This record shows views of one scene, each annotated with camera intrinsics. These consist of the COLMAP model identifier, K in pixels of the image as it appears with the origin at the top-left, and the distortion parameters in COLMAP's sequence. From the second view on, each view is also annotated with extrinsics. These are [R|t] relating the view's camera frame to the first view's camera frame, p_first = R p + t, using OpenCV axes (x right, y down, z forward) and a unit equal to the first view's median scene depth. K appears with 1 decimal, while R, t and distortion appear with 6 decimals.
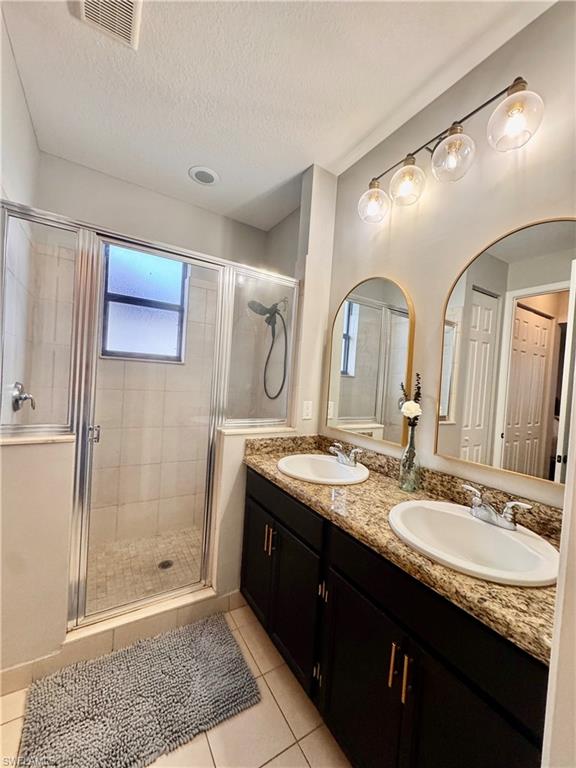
lens RADIAL K [[306.2, 0, 287.5], [0, 306.2, 384.6], [0, 0, 1]] dist [-0.003014, 0.000256]
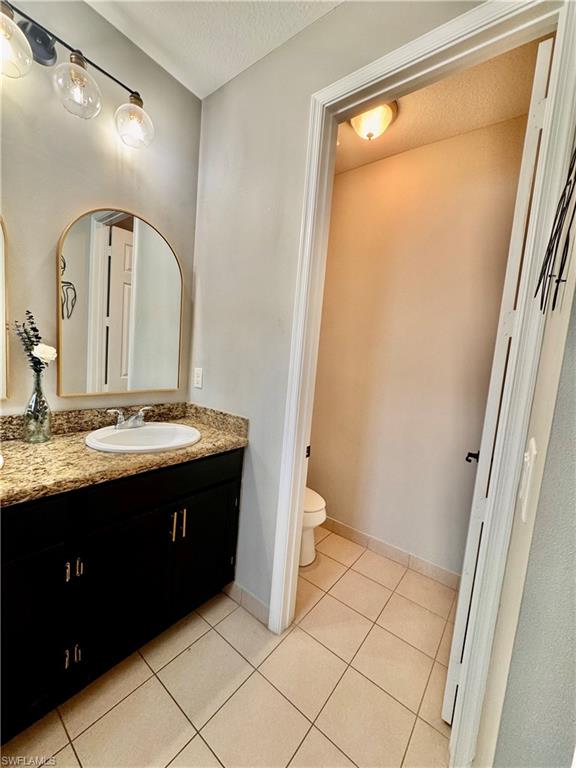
lens RADIAL K [[306.2, 0, 287.4], [0, 306.2, 386.6], [0, 0, 1]] dist [-0.003014, 0.000256]
pose [[-0.350136, -0.185104, 0.918227, -0.836483], [-0.090081, 0.982391, 0.163689, -0.043189], [-0.932357, -0.025402, -0.360645, 0.784554]]
